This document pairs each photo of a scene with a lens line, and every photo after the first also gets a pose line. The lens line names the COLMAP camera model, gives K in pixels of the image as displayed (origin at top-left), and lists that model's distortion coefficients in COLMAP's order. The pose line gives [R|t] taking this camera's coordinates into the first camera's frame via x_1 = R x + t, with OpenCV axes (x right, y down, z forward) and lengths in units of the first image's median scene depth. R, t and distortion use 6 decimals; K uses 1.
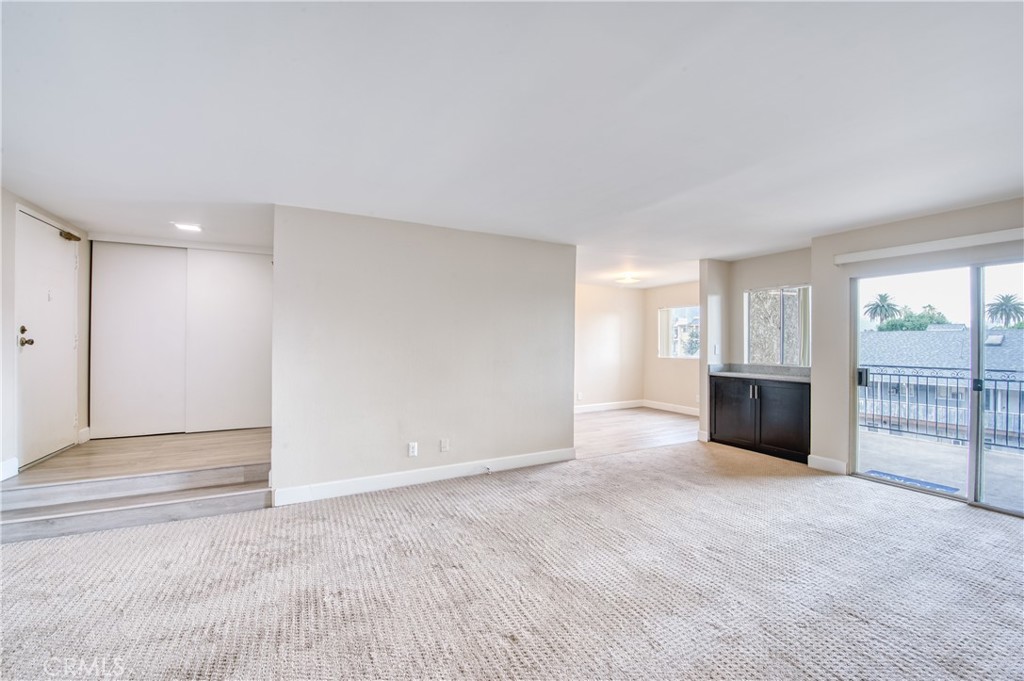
lens RADIAL K [[411.9, 0, 514.8], [0, 411.9, 341.1], [0, 0, 1]] dist [-0.012965, -0.001226]
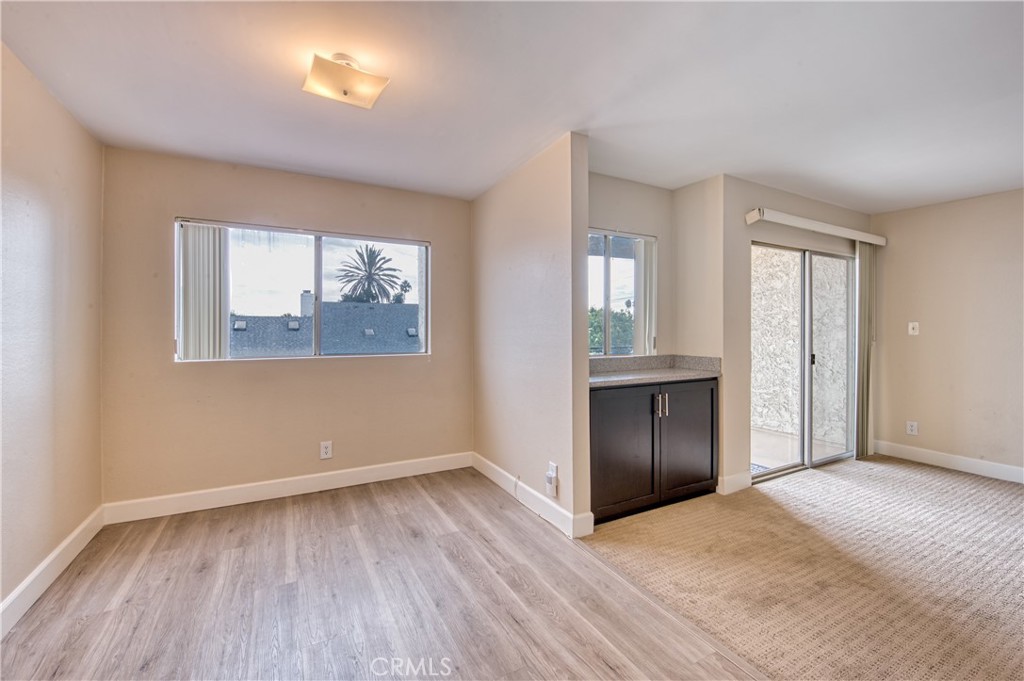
lens RADIAL K [[427.7, 0, 530.3], [0, 427.7, 335.8], [0, 0, 1]] dist [-0.005353, -0.001113]
pose [[-0.019791, -0.020061, 0.999603, -0.022704], [-0.001599, 0.999798, 0.020033, 0.020074], [-0.999803, -0.001202, -0.019819, 1.634186]]
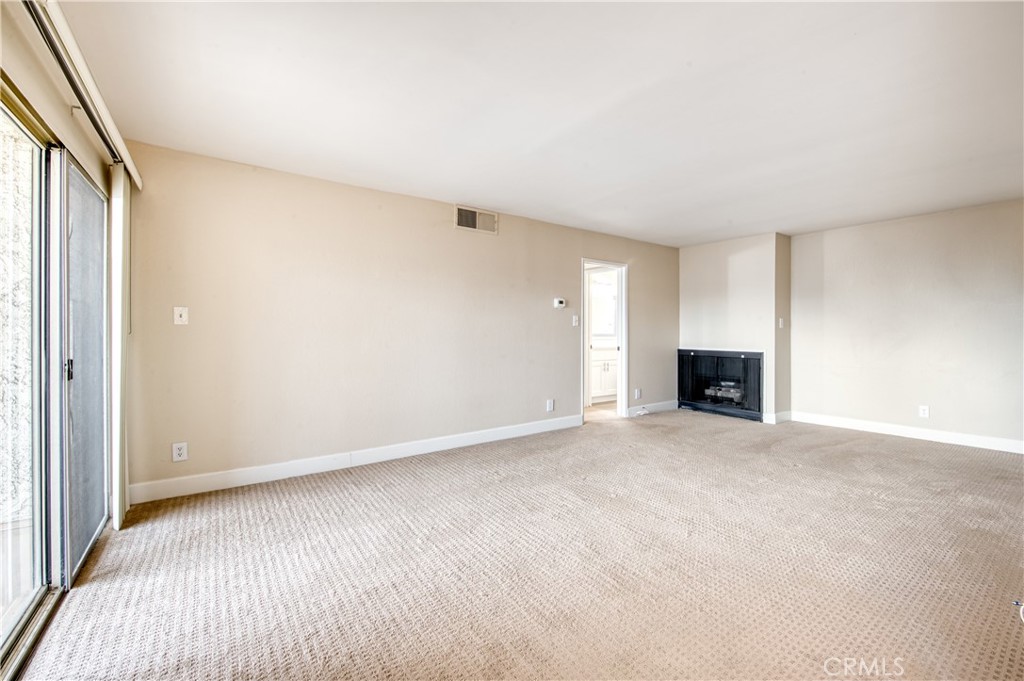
lens RADIAL K [[436.2, 0, 513.4], [0, 436.2, 330.4], [0, 0, 1]] dist [-0.004092, 0.000061]
pose [[-0.993284, -0.005576, -0.115570, 0.496880], [-0.005480, 0.999984, -0.001150, 0.045531], [0.115575, -0.000509, -0.993299, 1.521392]]
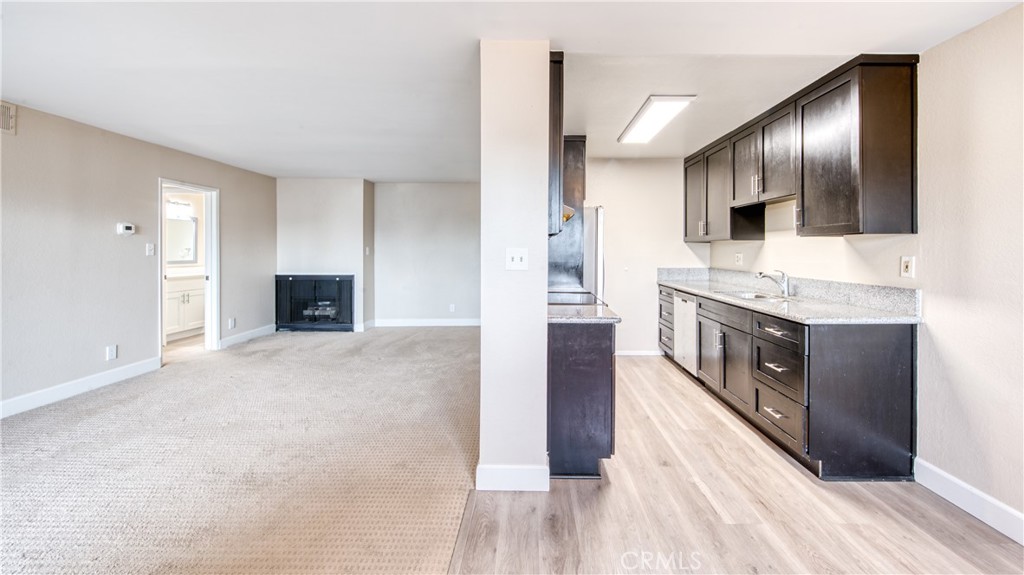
lens RADIAL K [[411.1, 0, 543.0], [0, 411.1, 252.1], [0, 0, 1]] dist [-0.002881, -0.000948]
pose [[-0.469736, -0.000942, -0.882807, 0.633013], [-0.002729, 0.999996, 0.000385, 0.014373], [0.882803, 0.002590, -0.469737, 1.658726]]
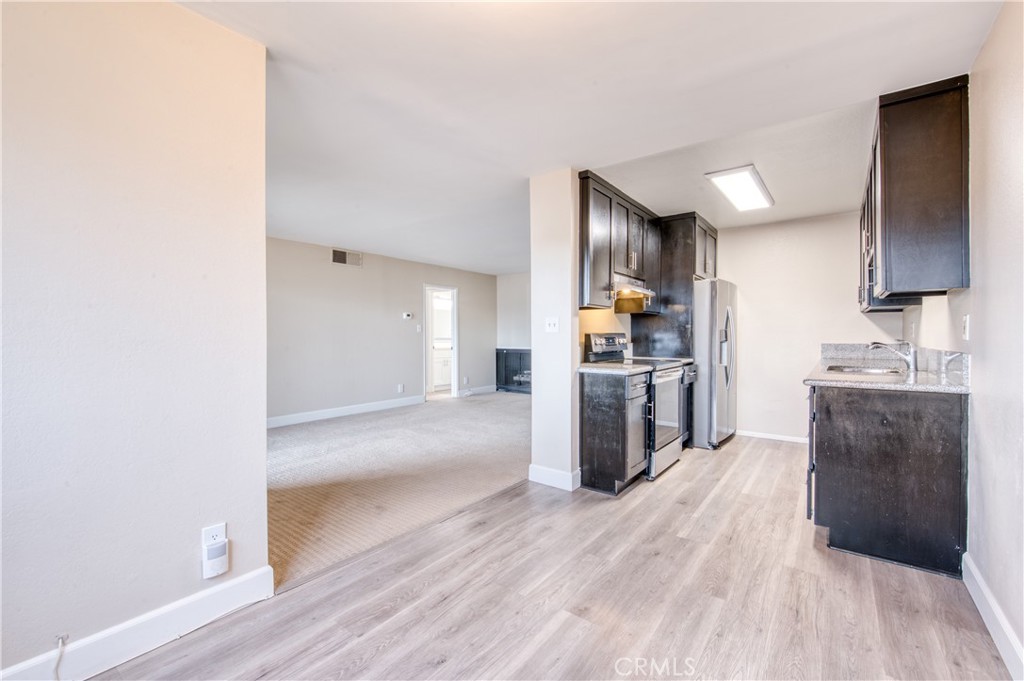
lens RADIAL K [[436.2, 0, 498.6], [0, 436.2, 339.7], [0, 0, 1]] dist [-0.004092, 0.000061]
pose [[-0.918655, 0.001713, -0.395057, 0.587582], [-0.001486, 0.999969, 0.007790, 0.046996], [0.395058, 0.007743, -0.918624, 2.120586]]
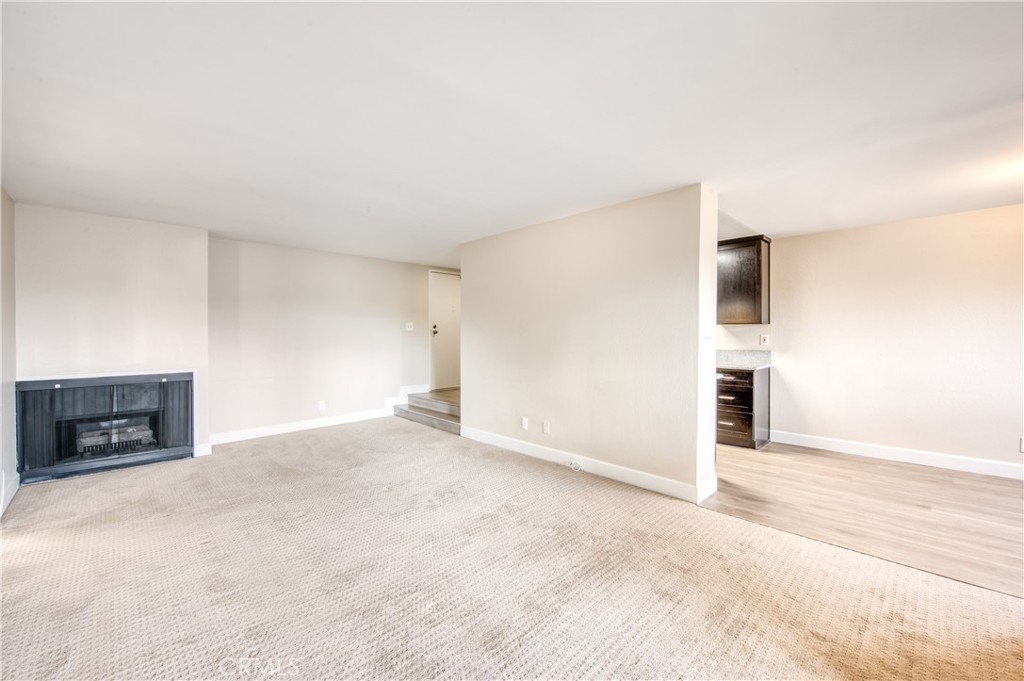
lens RADIAL K [[411.9, 0, 516.7], [0, 411.9, 336.3], [0, 0, 1]] dist [-0.012965, -0.001226]
pose [[0.289830, 0.002345, -0.957075, 0.847802], [0.005947, 0.999973, 0.004251, 0.013486], [0.957060, -0.006924, 0.289808, 0.644730]]
